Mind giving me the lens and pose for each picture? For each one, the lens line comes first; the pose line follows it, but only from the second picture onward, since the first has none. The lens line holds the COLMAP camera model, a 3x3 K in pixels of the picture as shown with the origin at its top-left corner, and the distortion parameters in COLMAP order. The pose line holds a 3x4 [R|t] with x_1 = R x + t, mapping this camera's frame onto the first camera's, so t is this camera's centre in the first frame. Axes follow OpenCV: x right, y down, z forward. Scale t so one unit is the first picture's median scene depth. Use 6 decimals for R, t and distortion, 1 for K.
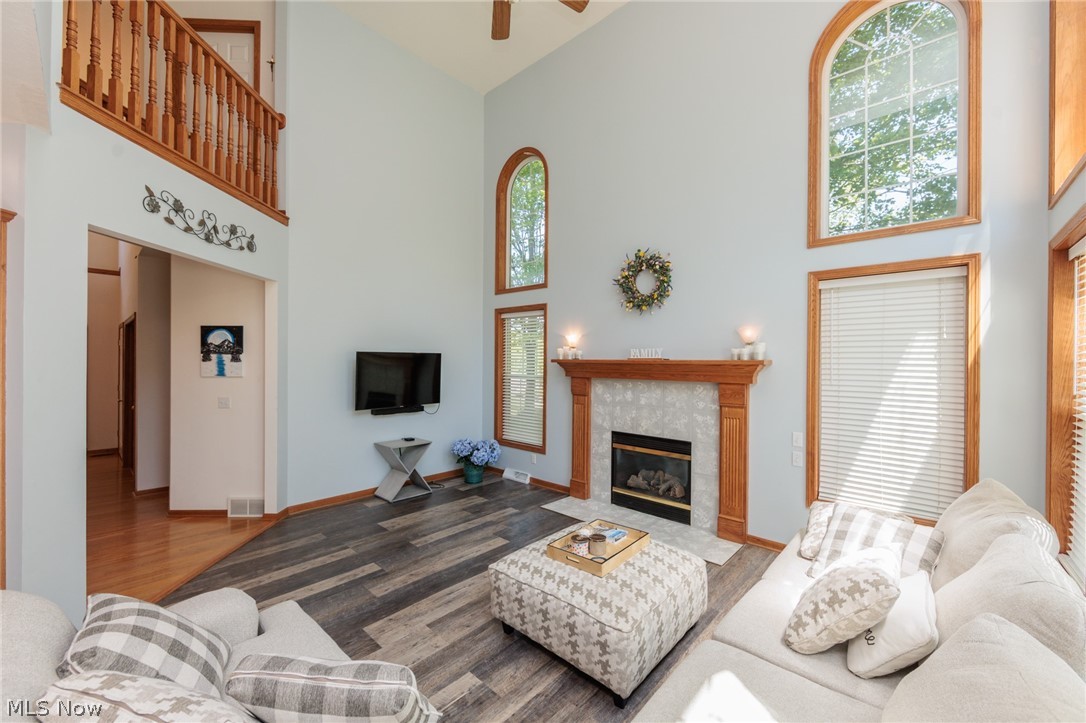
lens RADIAL K [[422.4, 0, 543.1], [0, 422.4, 361.9], [0, 0, 1]] dist [-0.002701, -0.000580]
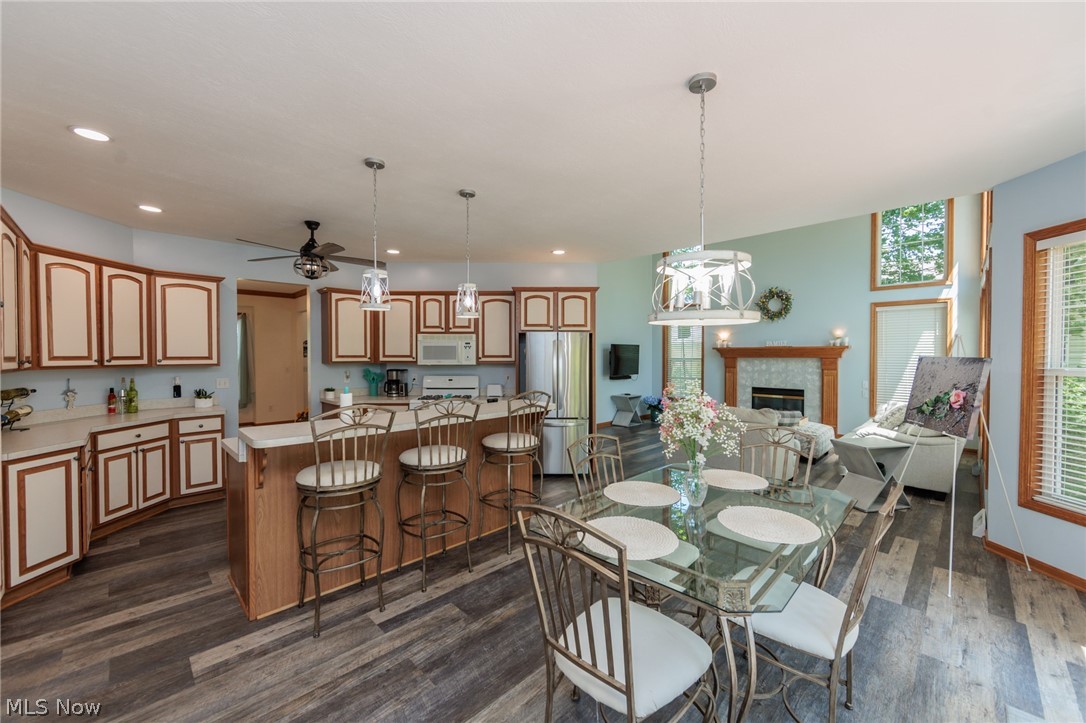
lens RADIAL K [[422.4, 0, 541.4], [0, 422.4, 359.6], [0, 0, 1]] dist [-0.002701, -0.000580]
pose [[0.998581, -0.006780, -0.052821, -0.693366], [0.007186, 0.999946, 0.007505, 0.030181], [0.052767, -0.007874, 0.998576, -0.912098]]
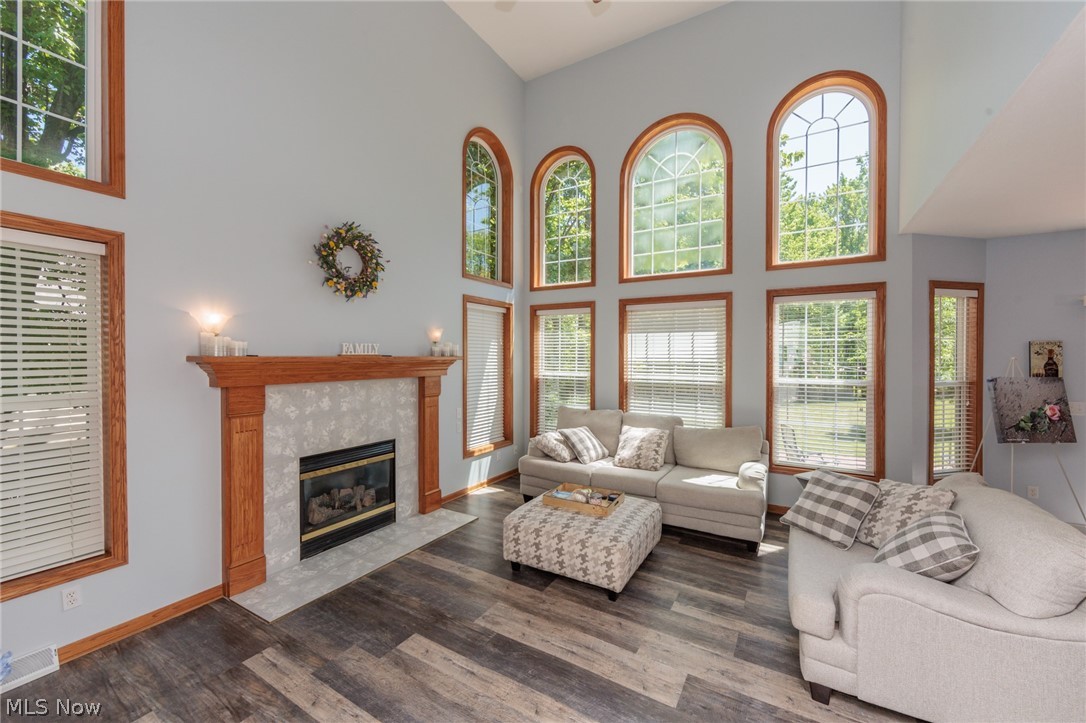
lens RADIAL K [[422.4, 0, 544.8], [0, 422.4, 361.8], [0, 0, 1]] dist [-0.002701, -0.000580]
pose [[-0.197533, -0.017546, 0.980139, -0.657390], [0.002934, 0.999825, 0.018489, -0.008392], [-0.980292, 0.006528, -0.197447, 0.807814]]
